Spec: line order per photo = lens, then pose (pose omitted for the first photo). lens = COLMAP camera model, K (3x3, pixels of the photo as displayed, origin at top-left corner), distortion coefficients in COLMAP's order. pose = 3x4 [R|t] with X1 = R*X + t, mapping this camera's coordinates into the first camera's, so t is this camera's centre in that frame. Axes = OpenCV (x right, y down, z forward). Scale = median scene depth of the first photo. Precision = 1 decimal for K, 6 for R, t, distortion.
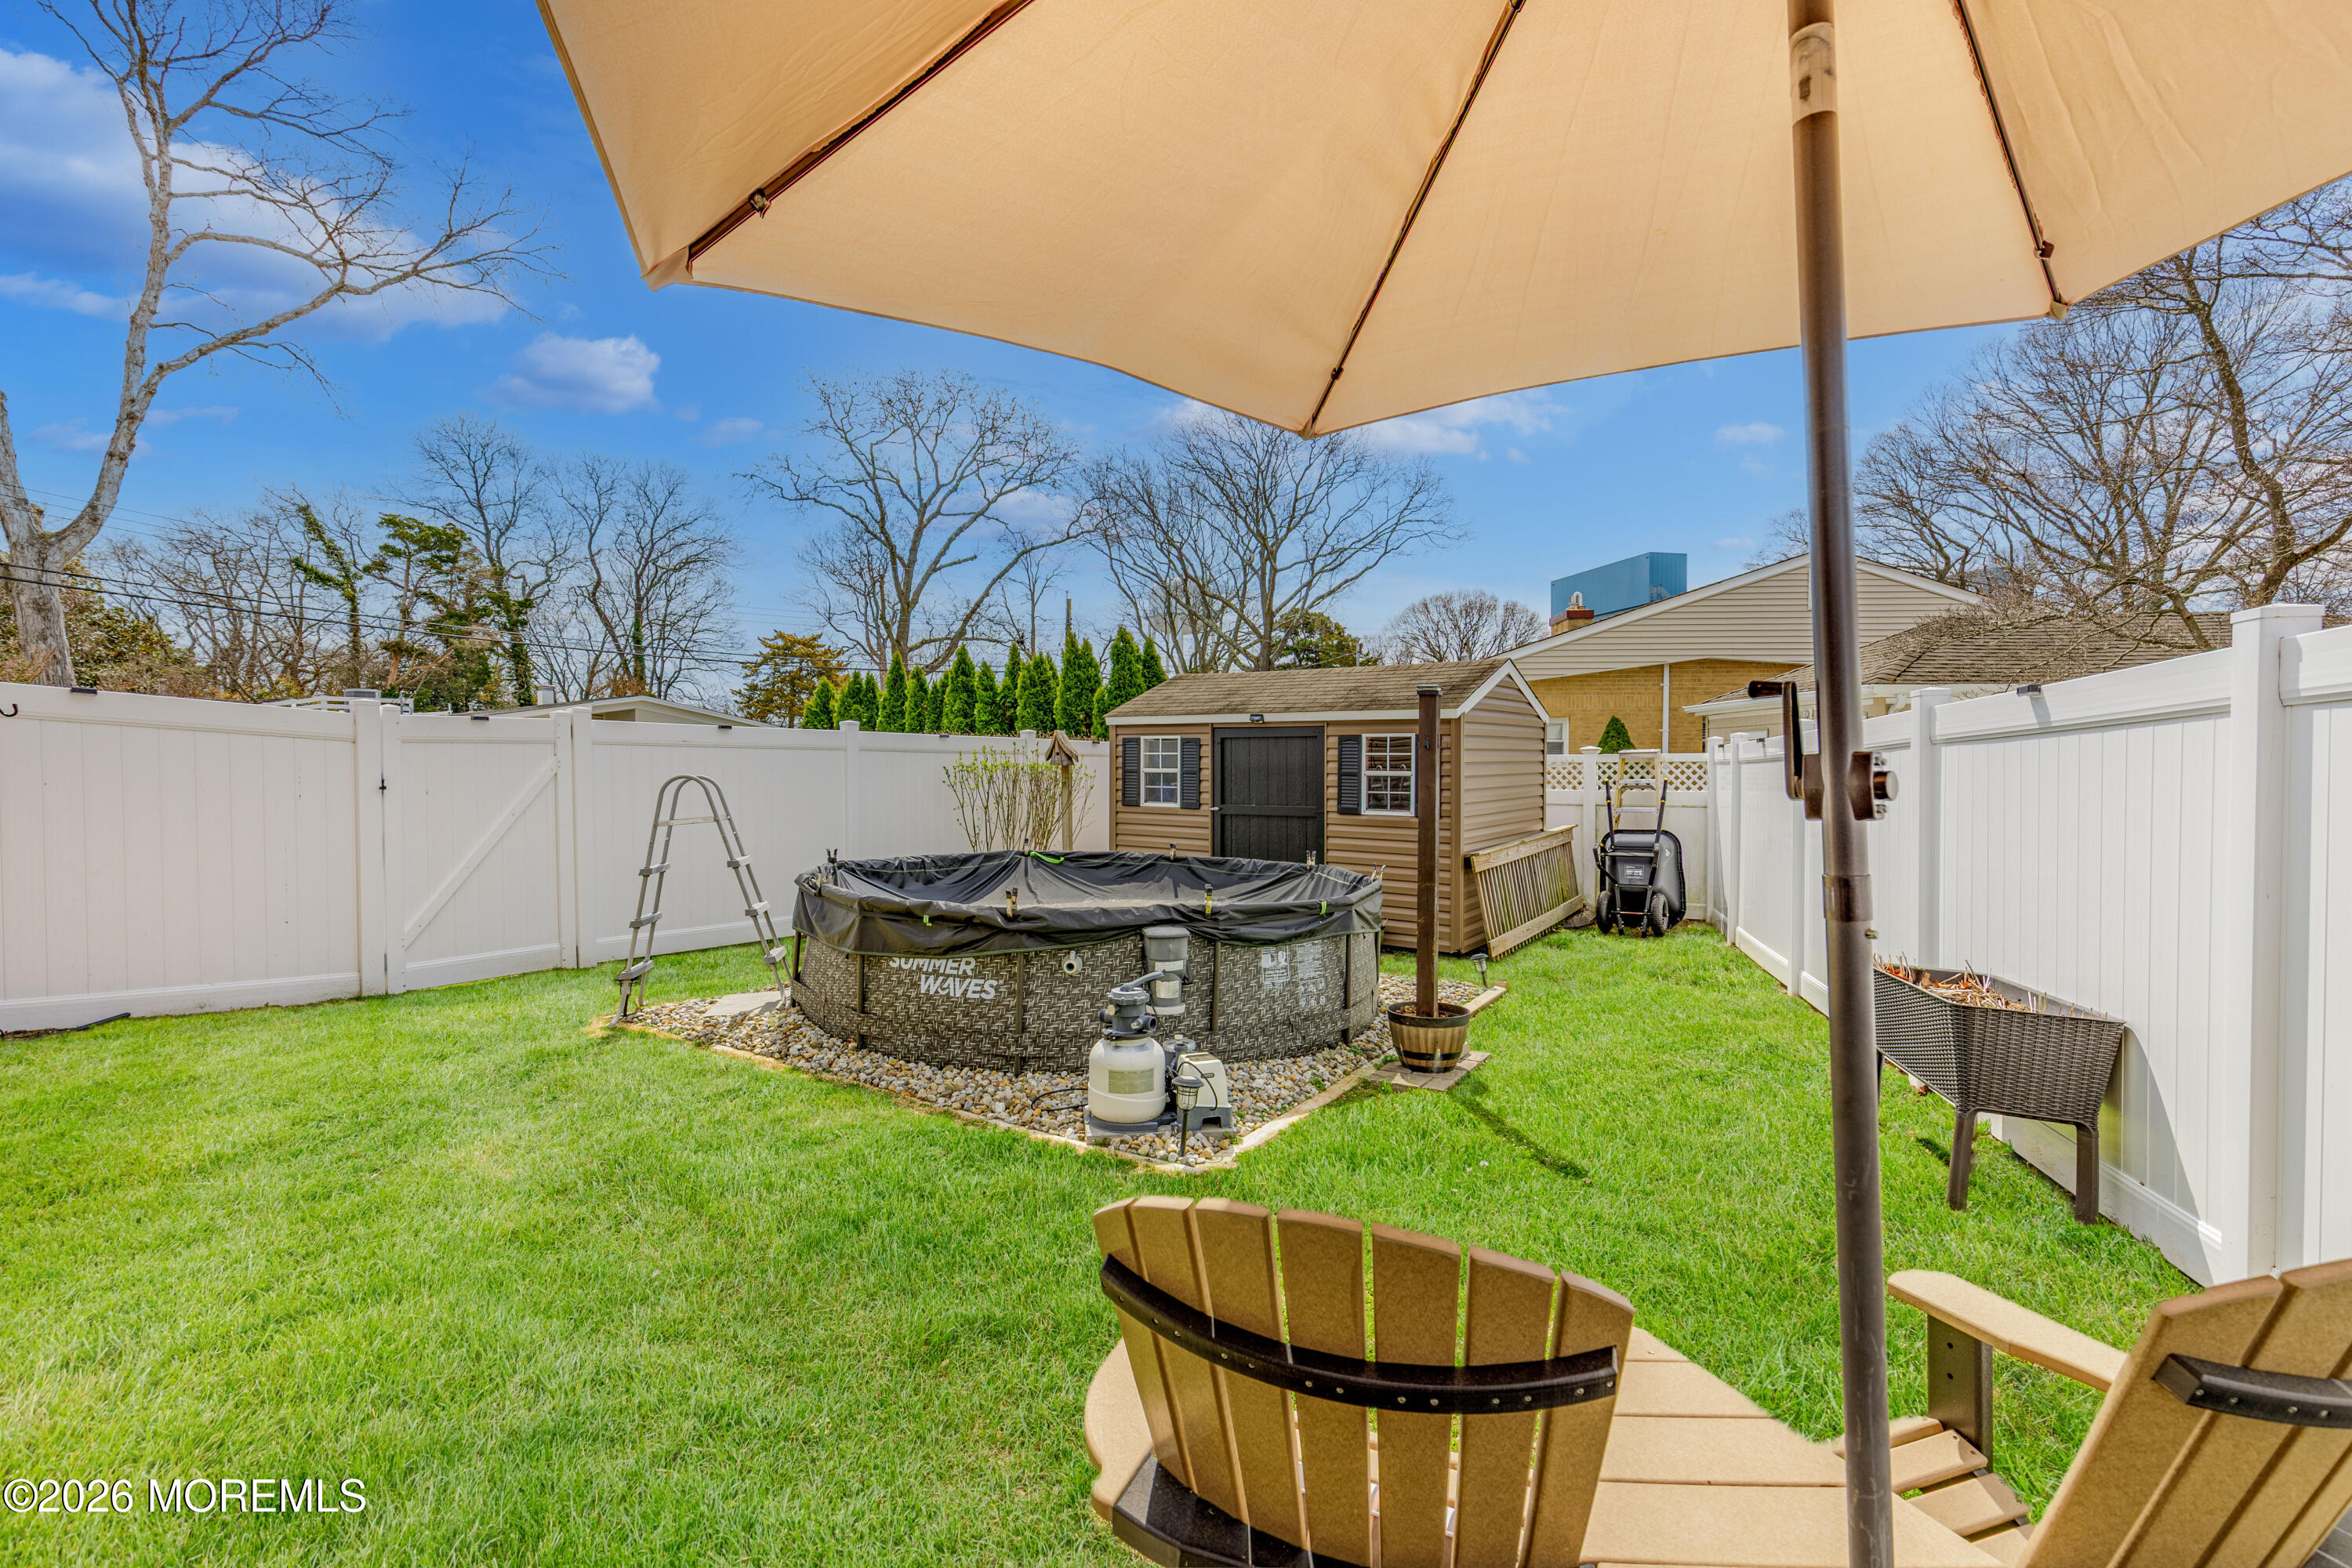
lens RADIAL K [[1068.8, 0, 1172.3], [0, 1068.8, 784.8], [0, 0, 1]] dist [-0.000226, 0.000267]
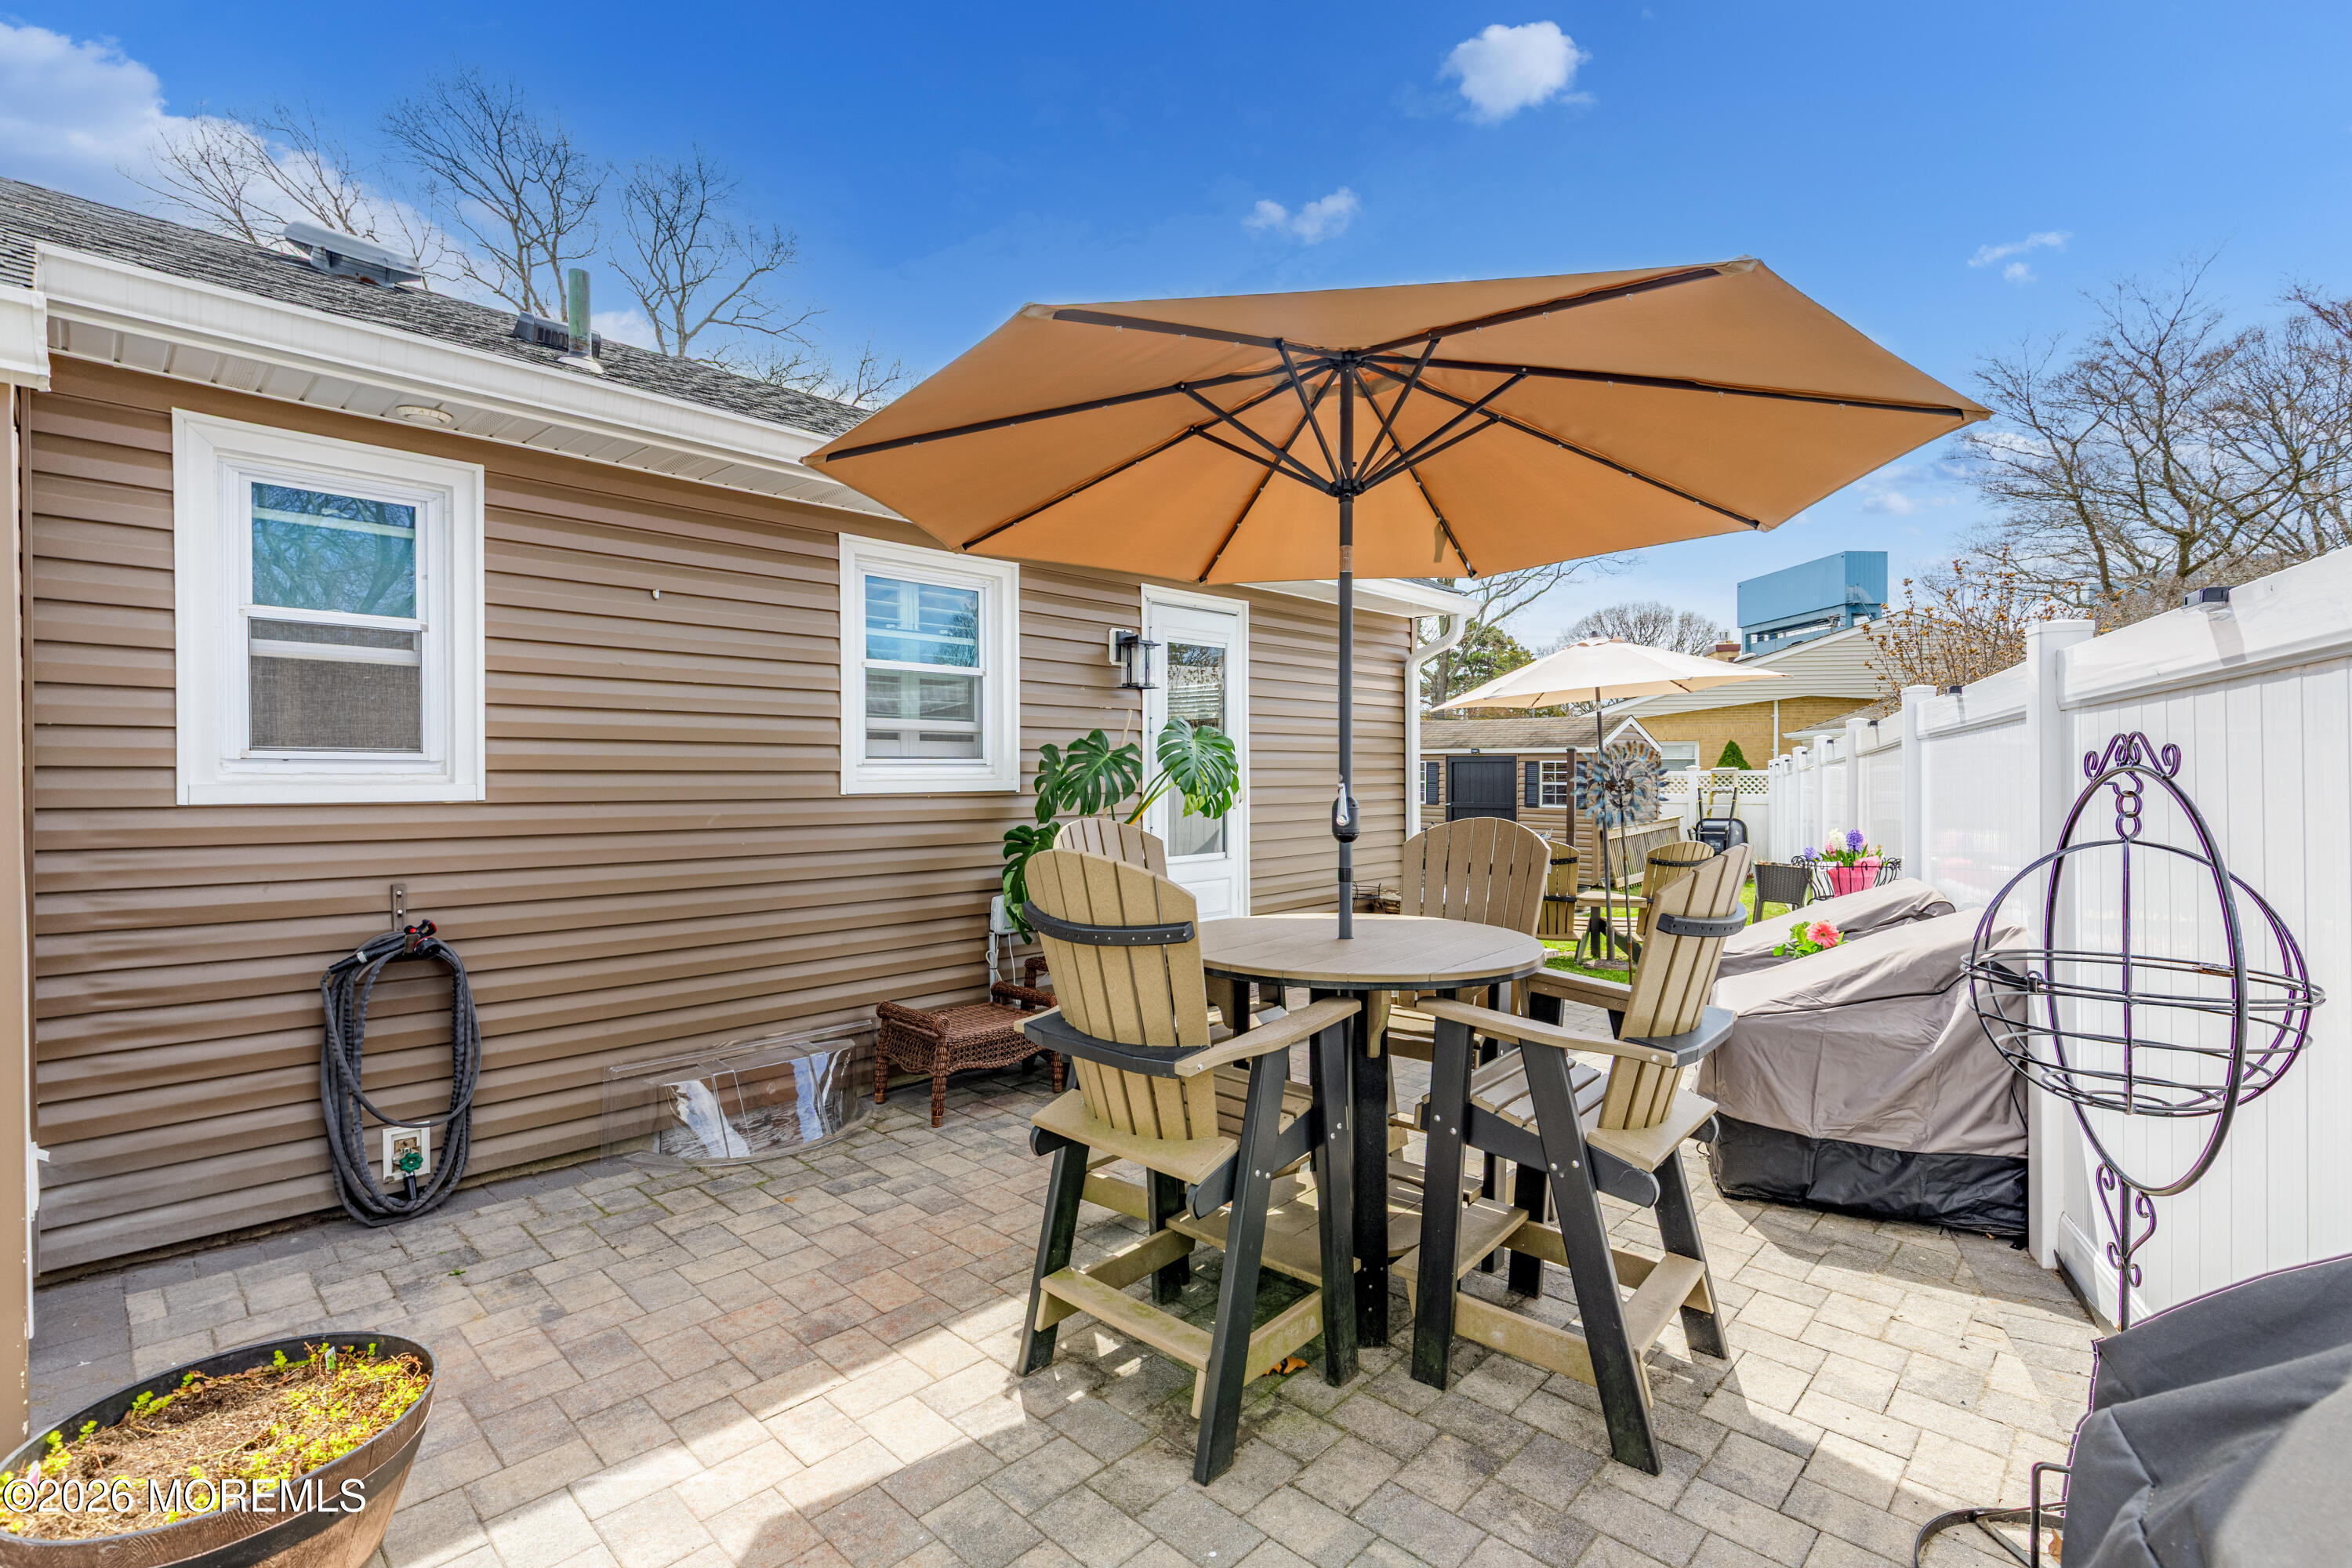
lens RADIAL K [[1068.8, 0, 1172.3], [0, 1068.8, 784.8], [0, 0, 1]] dist [-0.000226, 0.000267]
pose [[0.988544, 0.000071, -0.150936, -0.134680], [-0.001034, 0.999980, -0.006304, 0.002774], [0.150933, 0.006388, 0.988523, -0.724414]]
